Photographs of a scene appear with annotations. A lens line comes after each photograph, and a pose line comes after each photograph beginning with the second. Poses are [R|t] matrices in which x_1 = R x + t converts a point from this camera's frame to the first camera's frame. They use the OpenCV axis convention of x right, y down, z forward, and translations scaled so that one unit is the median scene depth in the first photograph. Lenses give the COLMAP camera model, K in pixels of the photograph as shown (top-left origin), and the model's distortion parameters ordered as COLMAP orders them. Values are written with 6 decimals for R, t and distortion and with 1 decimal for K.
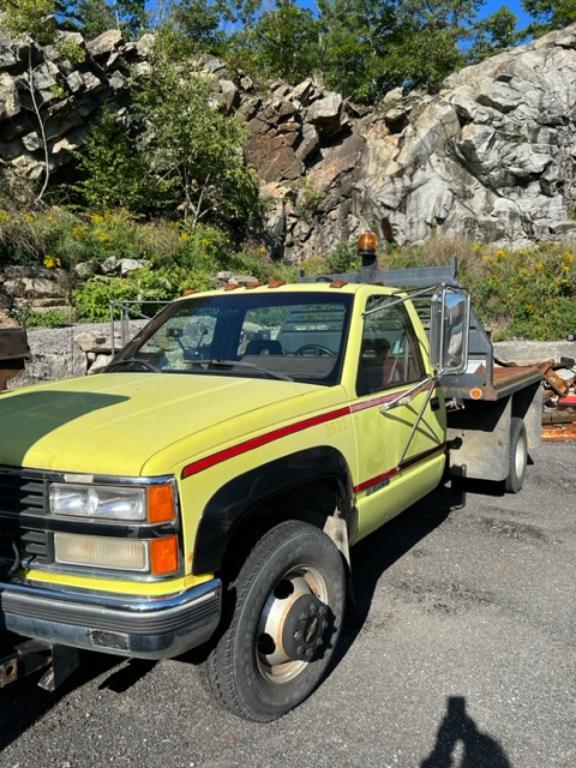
lens RADIAL K [[582.5, 0, 283.1], [0, 582.5, 389.2], [0, 0, 1]] dist [0.028182, -0.010174]
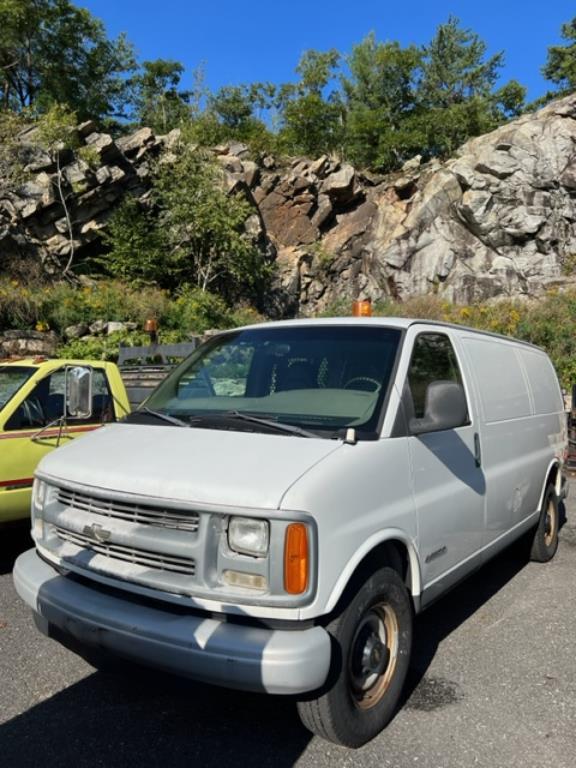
lens RADIAL K [[580.9, 0, 288.9], [0, 580.9, 381.7], [0, 0, 1]] dist [0.052441, -0.050003]
pose [[0.990971, 0.006013, -0.133943, 0.134289], [-0.018363, 0.995667, -0.091160, 0.002088], [0.132814, 0.092796, 0.986787, -0.069542]]
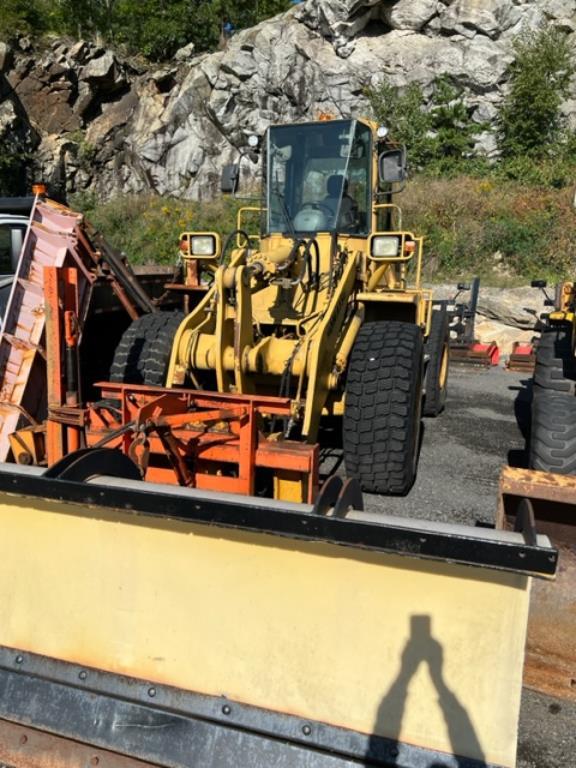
lens RADIAL K [[577.8, 0, 292.1], [0, 577.8, 386.5], [0, 0, 1]] dist [0.063011, -0.067651]
pose [[0.998256, -0.002311, 0.058986, 0.395897], [-0.004394, 0.993553, 0.113280, 0.005909], [-0.058867, -0.113342, 0.991811, -0.232758]]
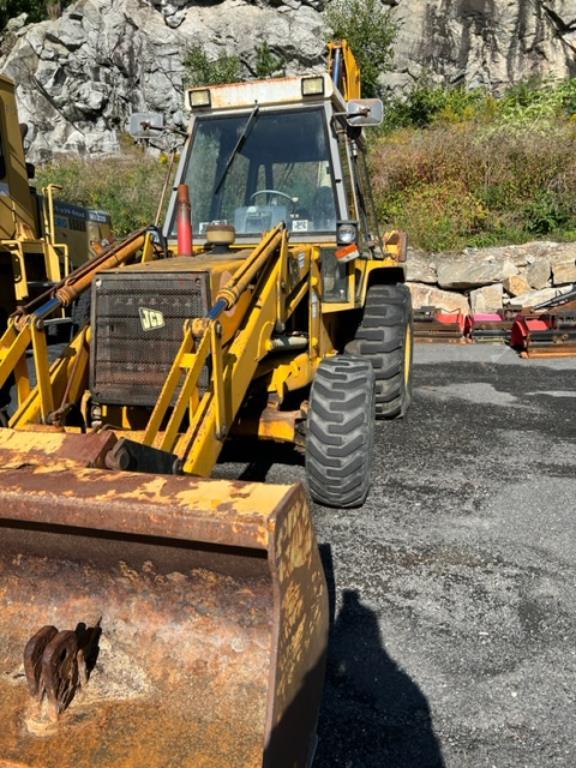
lens RADIAL K [[577.8, 0, 292.1], [0, 577.8, 386.5], [0, 0, 1]] dist [0.063011, -0.067651]
pose [[0.979737, -0.063199, 0.190057, 0.521565], [0.038010, 0.990337, 0.133373, 0.024026], [-0.196650, -0.123446, 0.972671, -0.227972]]
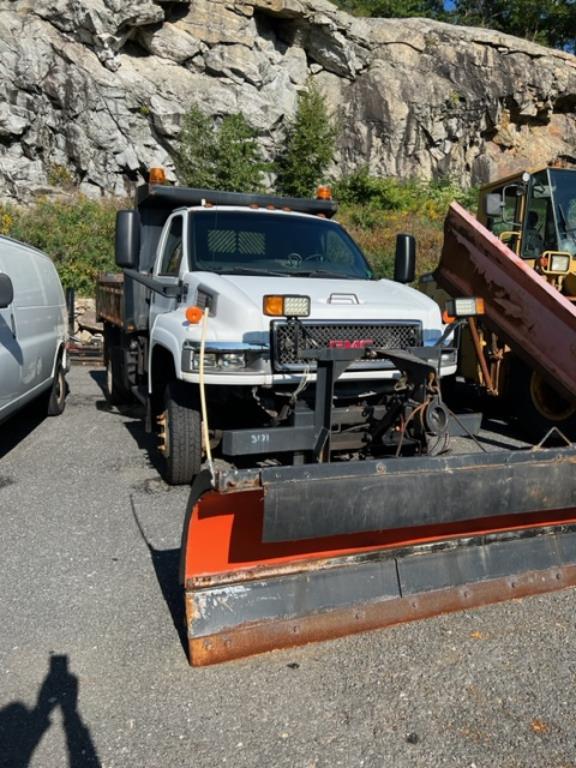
lens RADIAL K [[577.8, 0, 292.1], [0, 577.8, 386.5], [0, 0, 1]] dist [0.063011, -0.067651]
pose [[0.769929, -0.071202, 0.634144, 0.108730], [0.028009, 0.996569, 0.077888, 0.011588], [-0.637514, -0.042207, 0.769282, -0.129373]]
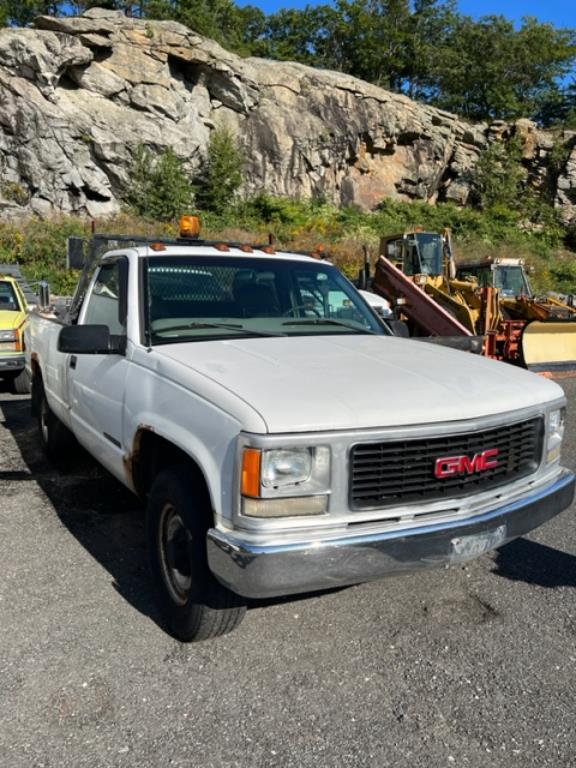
lens RADIAL K [[580.9, 0, 288.9], [0, 580.9, 381.7], [0, 0, 1]] dist [0.052441, -0.050003]
pose [[0.597652, -0.112918, 0.793764, -0.185579], [0.059042, 0.993543, 0.096883, 0.016993], [-0.799578, -0.011037, 0.600460, -0.246294]]
